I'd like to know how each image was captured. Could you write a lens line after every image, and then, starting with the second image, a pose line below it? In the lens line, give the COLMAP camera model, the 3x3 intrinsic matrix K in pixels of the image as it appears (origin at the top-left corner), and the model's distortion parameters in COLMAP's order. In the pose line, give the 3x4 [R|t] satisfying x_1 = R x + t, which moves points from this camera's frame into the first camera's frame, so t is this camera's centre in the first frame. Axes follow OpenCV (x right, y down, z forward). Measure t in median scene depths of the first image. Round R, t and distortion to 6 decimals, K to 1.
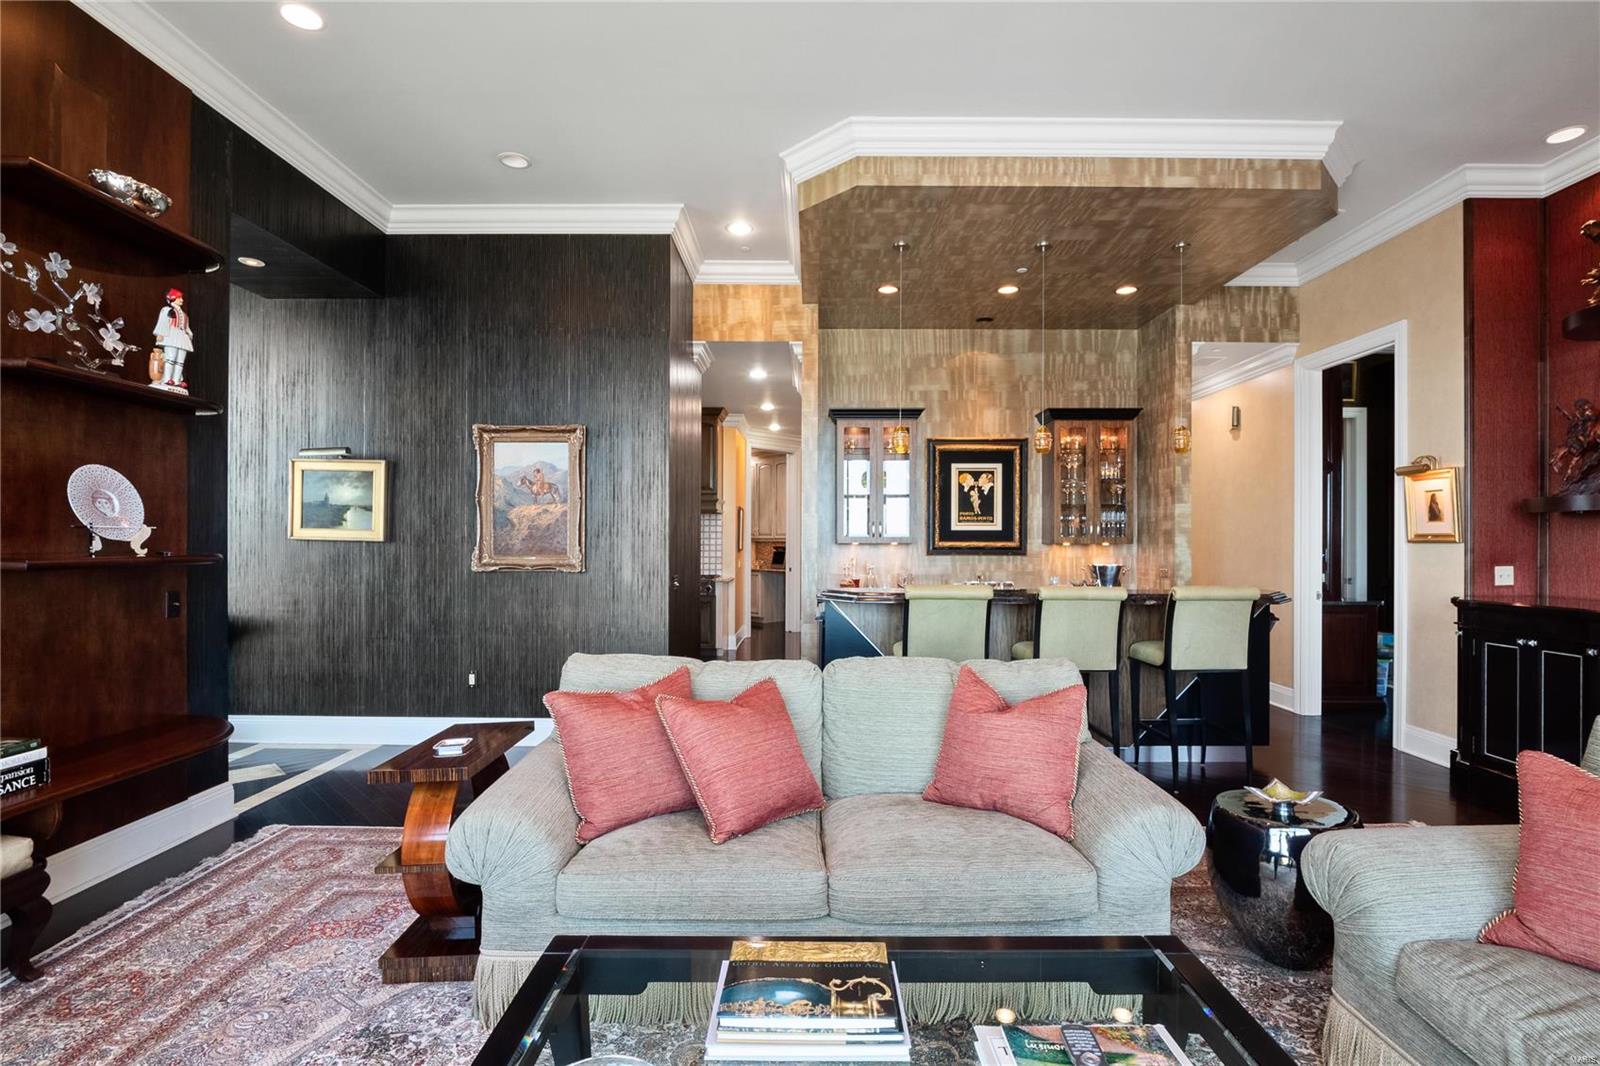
lens RADIAL K [[745.5, 0, 798.4], [0, 745.5, 540.8], [0, 0, 1]] dist [-0.000618, -0.000053]
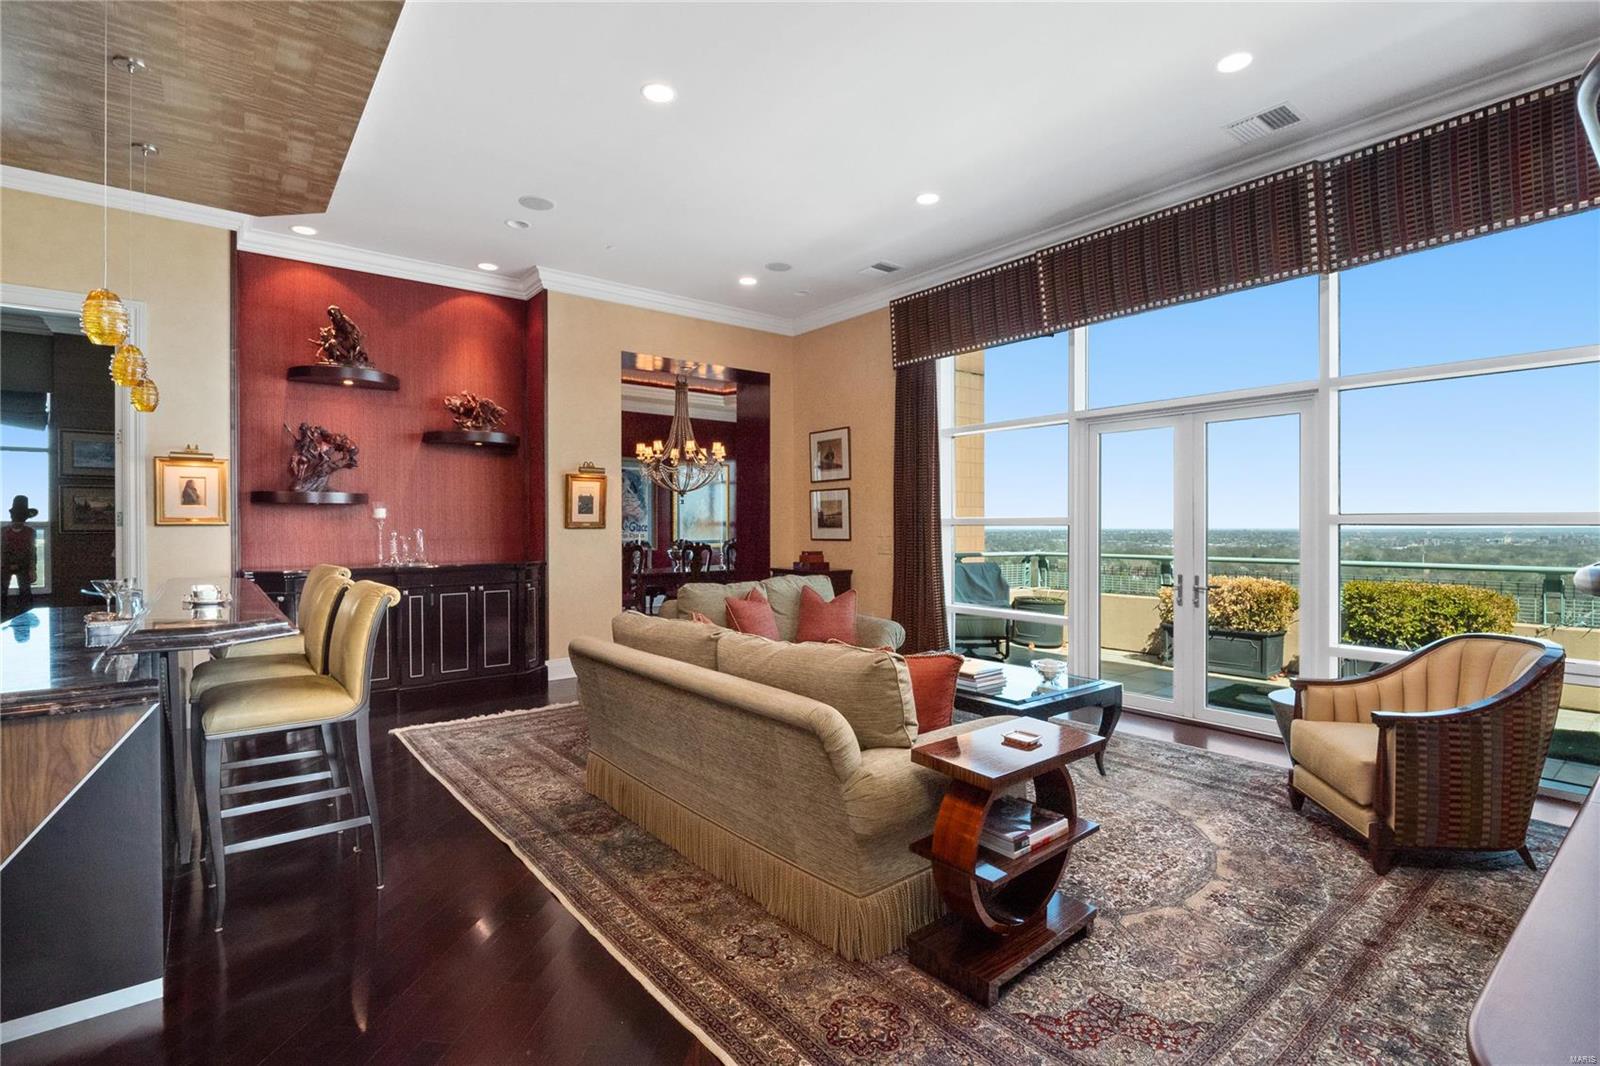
lens RADIAL K [[747.2, 0, 800.0], [0, 747.2, 533.0], [0, 0, 1]] dist [-0.001759, -0.000528]
pose [[-0.628237, -0.009163, 0.777968, -0.516804], [-0.002485, 0.999949, 0.009770, 0.001126], [-0.778018, 0.004205, -0.628228, 0.920041]]
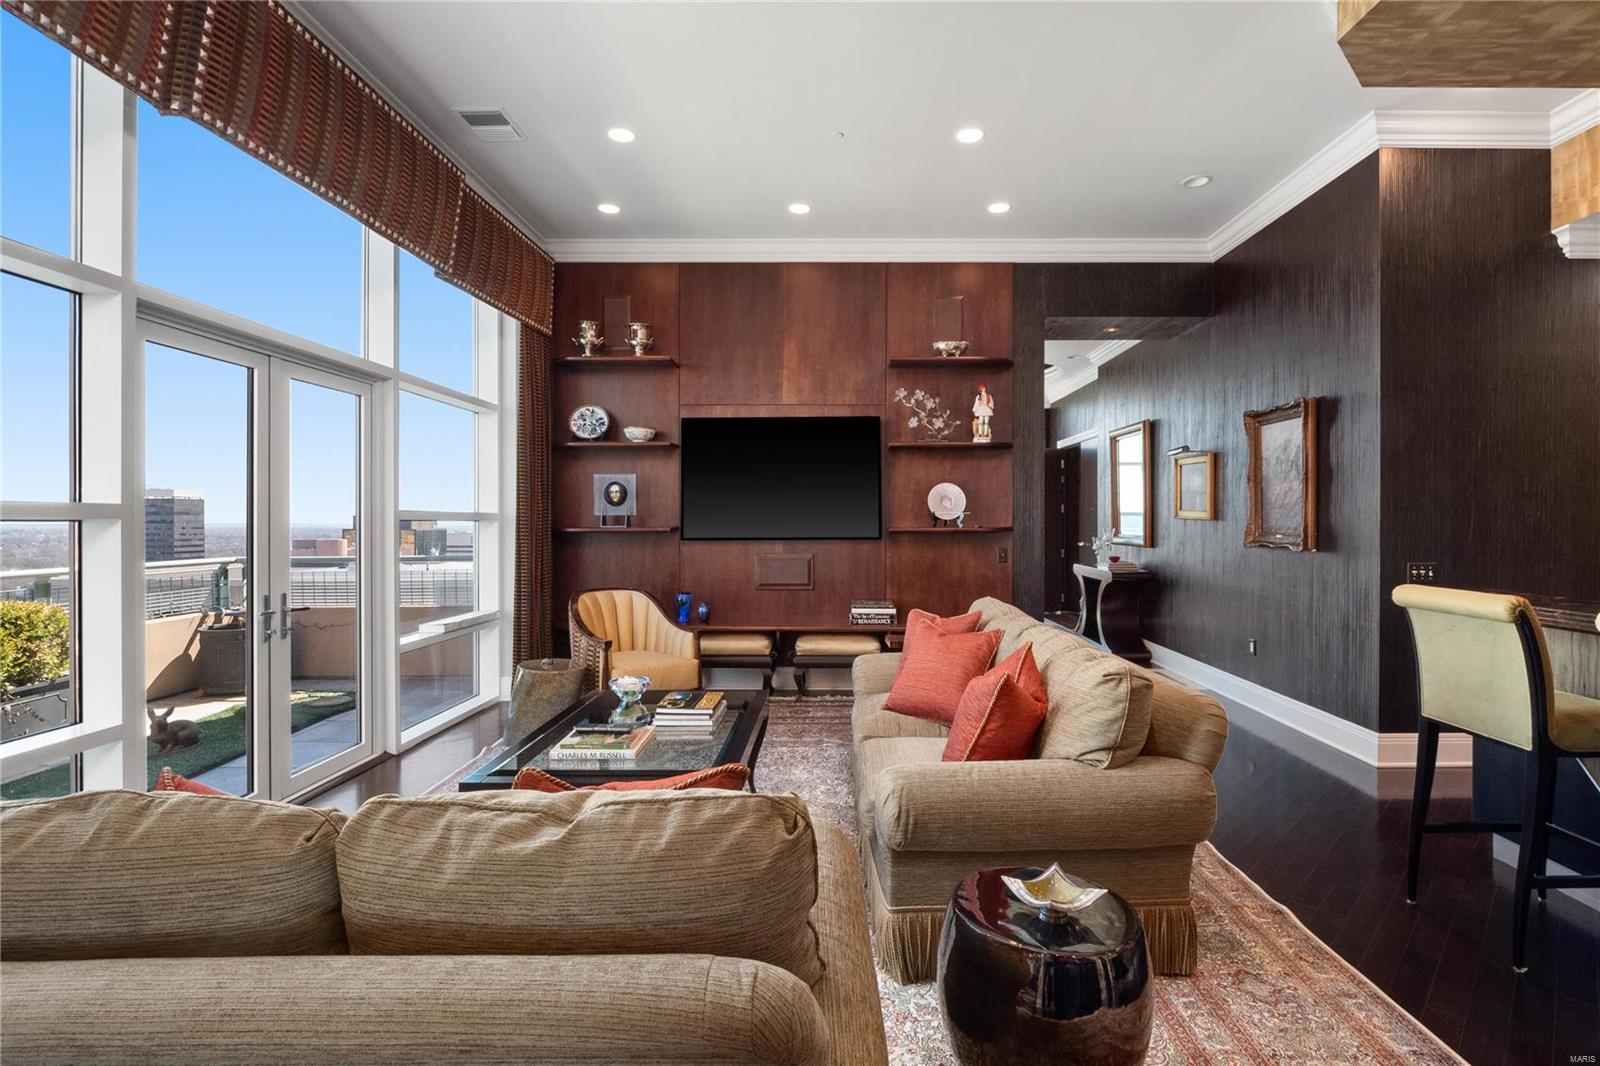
lens RADIAL K [[751.8, 0, 850.3], [0, 751.8, 518.0], [0, 0, 1]] dist [-0.000143, -0.000304]
pose [[0.025976, -0.002767, -0.999659, 0.642695], [0.003000, 0.999992, -0.002690, -0.000189], [0.999658, -0.002929, 0.025984, 0.388942]]
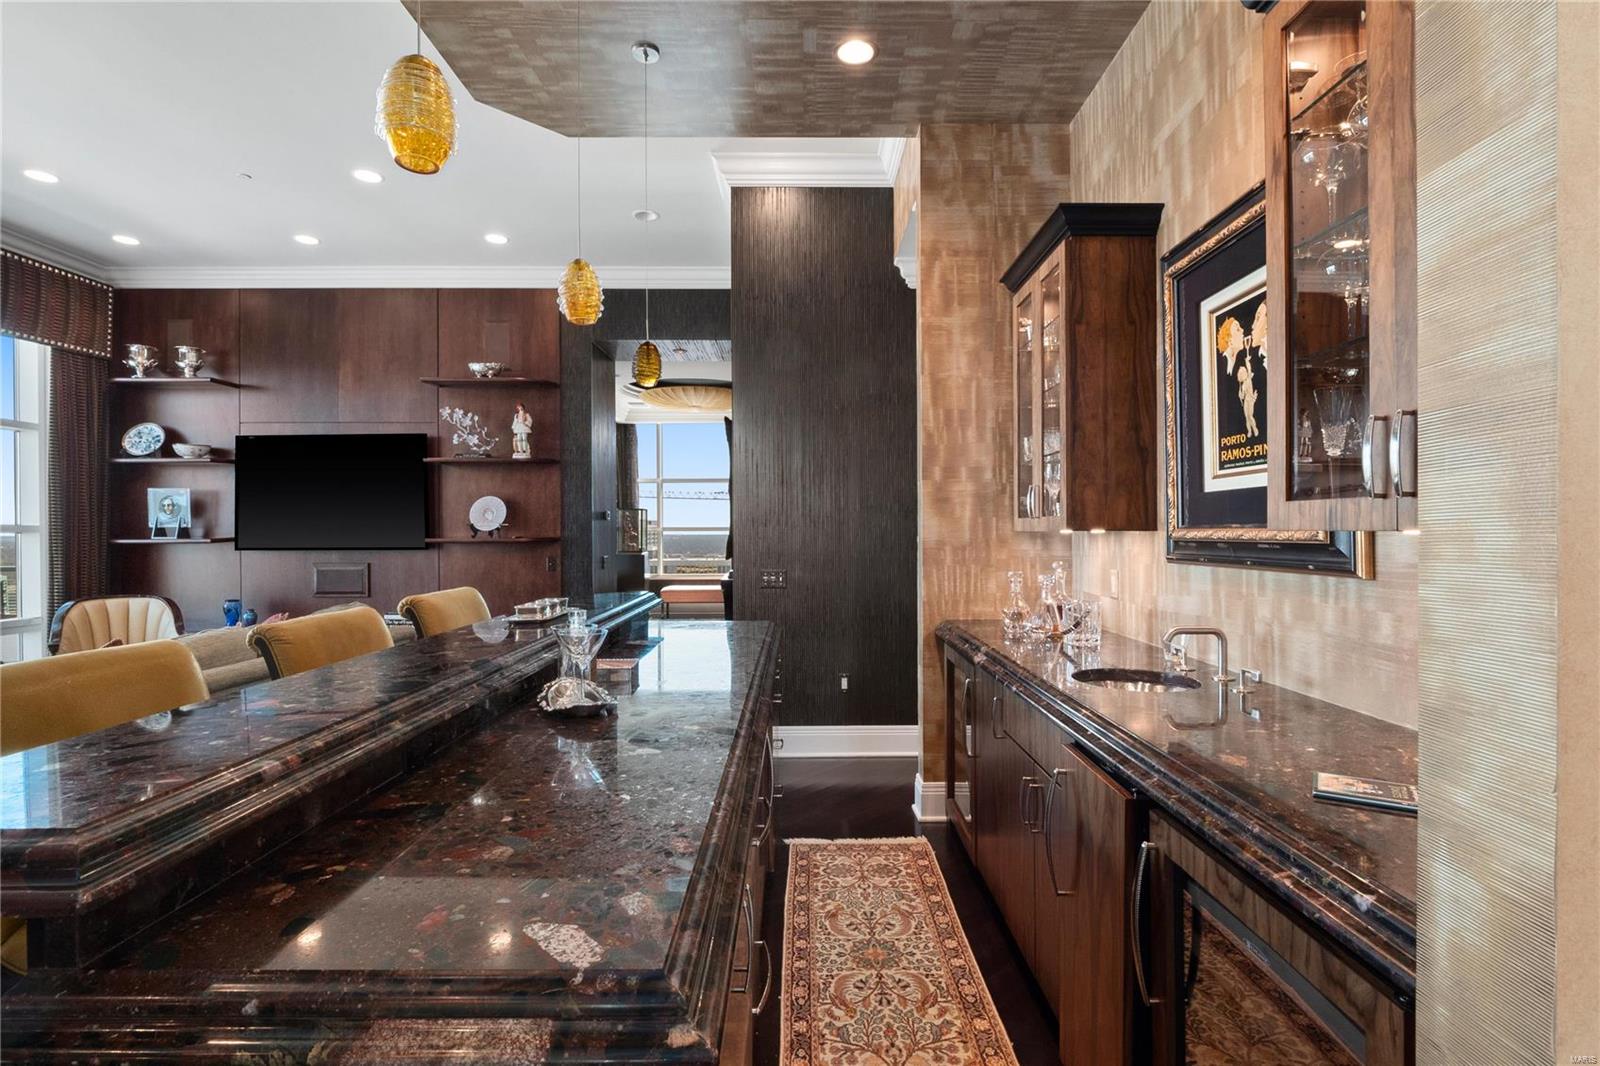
lens RADIAL K [[747.2, 0, 800.0], [0, 747.2, 533.0], [0, 0, 1]] dist [-0.001759, -0.000528]
pose [[0.026070, 0.000240, -0.999660, 0.724510], [0.003796, 0.999993, 0.000339, 0.004910], [0.999653, -0.003803, 0.026069, 1.055073]]
